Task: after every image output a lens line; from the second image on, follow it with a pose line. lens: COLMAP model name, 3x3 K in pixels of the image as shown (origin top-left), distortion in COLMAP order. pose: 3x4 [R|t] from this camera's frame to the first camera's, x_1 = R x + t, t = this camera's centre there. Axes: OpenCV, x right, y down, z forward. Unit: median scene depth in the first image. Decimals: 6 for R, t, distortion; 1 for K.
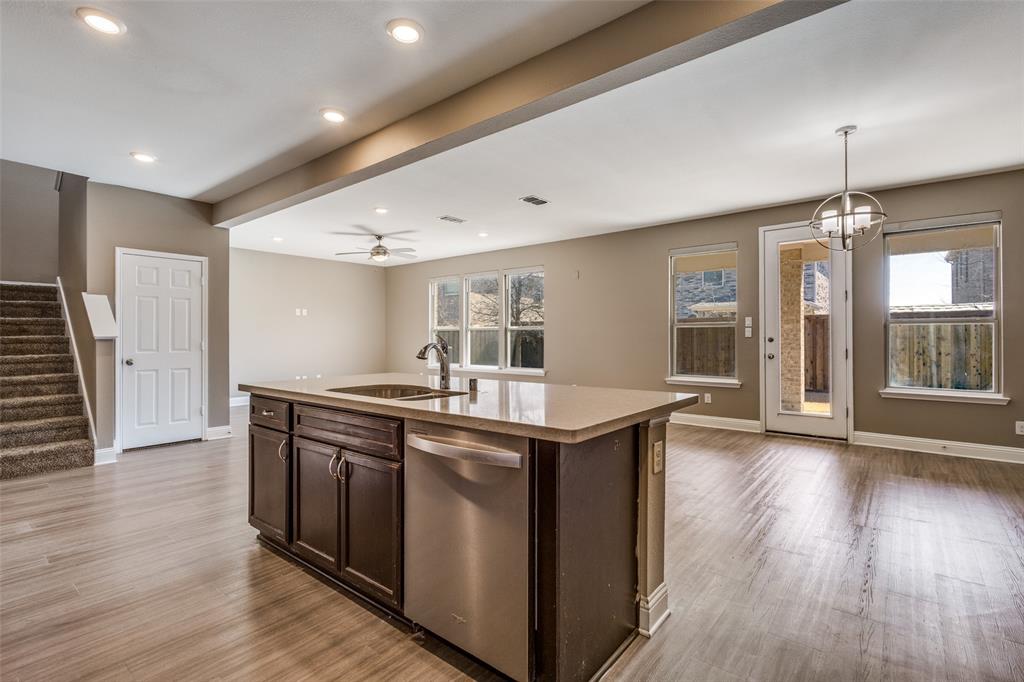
lens RADIAL K [[484.1, 0, 512.0], [0, 484.1, 341.0], [0, 0, 1]] dist [0.005193, -0.000102]
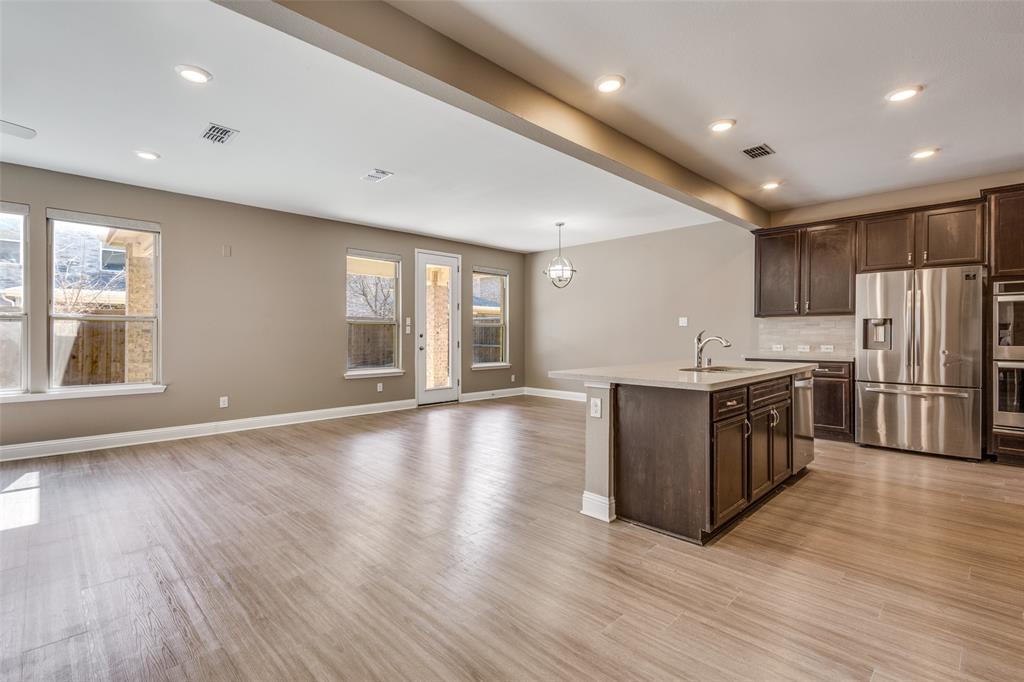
lens RADIAL K [[471.4, 0, 514.0], [0, 471.4, 338.3], [0, 0, 1]] dist [0.002771, -0.000491]
pose [[0.100781, -0.005208, 0.994895, -0.781753], [0.006651, 0.999967, 0.004561, 0.000565], [-0.994886, 0.006157, 0.100812, 0.677191]]
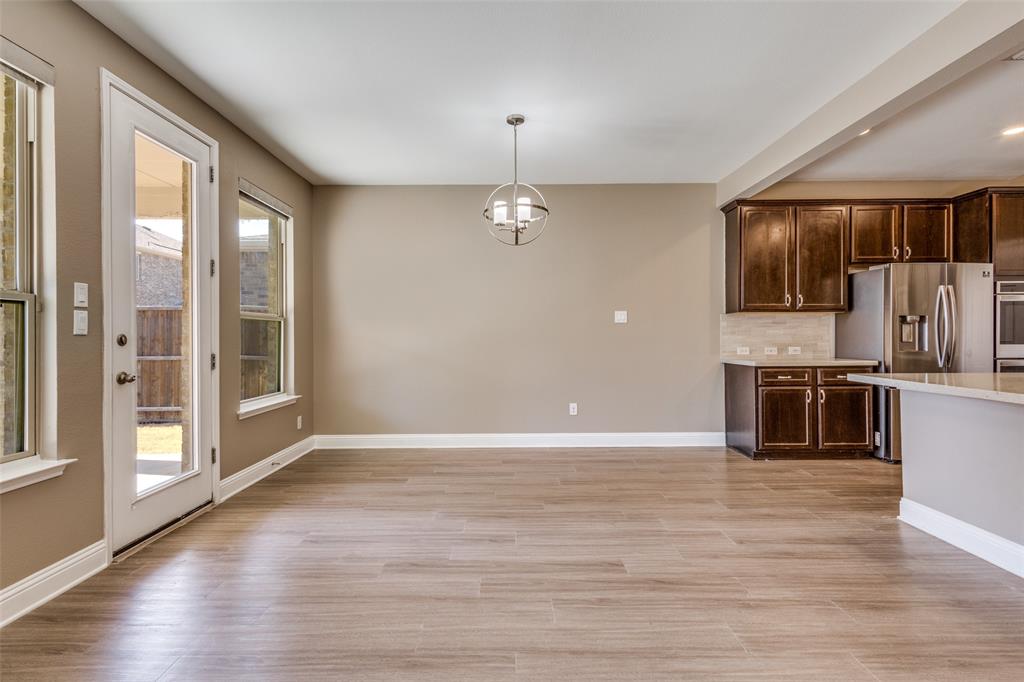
lens RADIAL K [[471.4, 0, 514.0], [0, 471.4, 338.3], [0, 0, 1]] dist [0.002771, -0.000491]
pose [[-0.633602, 0.001497, 0.773657, -0.022476], [0.011681, 0.999903, 0.007631, -0.004098], [-0.773571, 0.013872, -0.633558, 1.087959]]
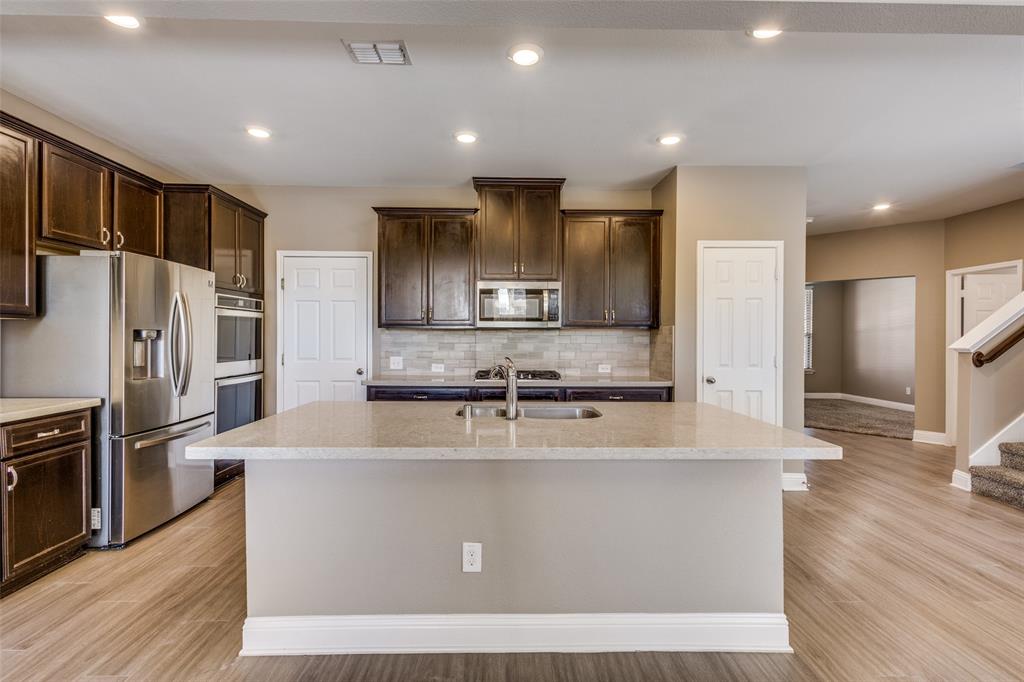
lens RADIAL K [[471.4, 0, 514.0], [0, 471.4, 338.3], [0, 0, 1]] dist [0.002771, -0.000491]
pose [[-0.760317, -0.000349, -0.649552, 0.177552], [-0.010541, 0.999875, 0.011801, -0.026879], [0.649466, 0.015819, -0.760226, 0.817952]]
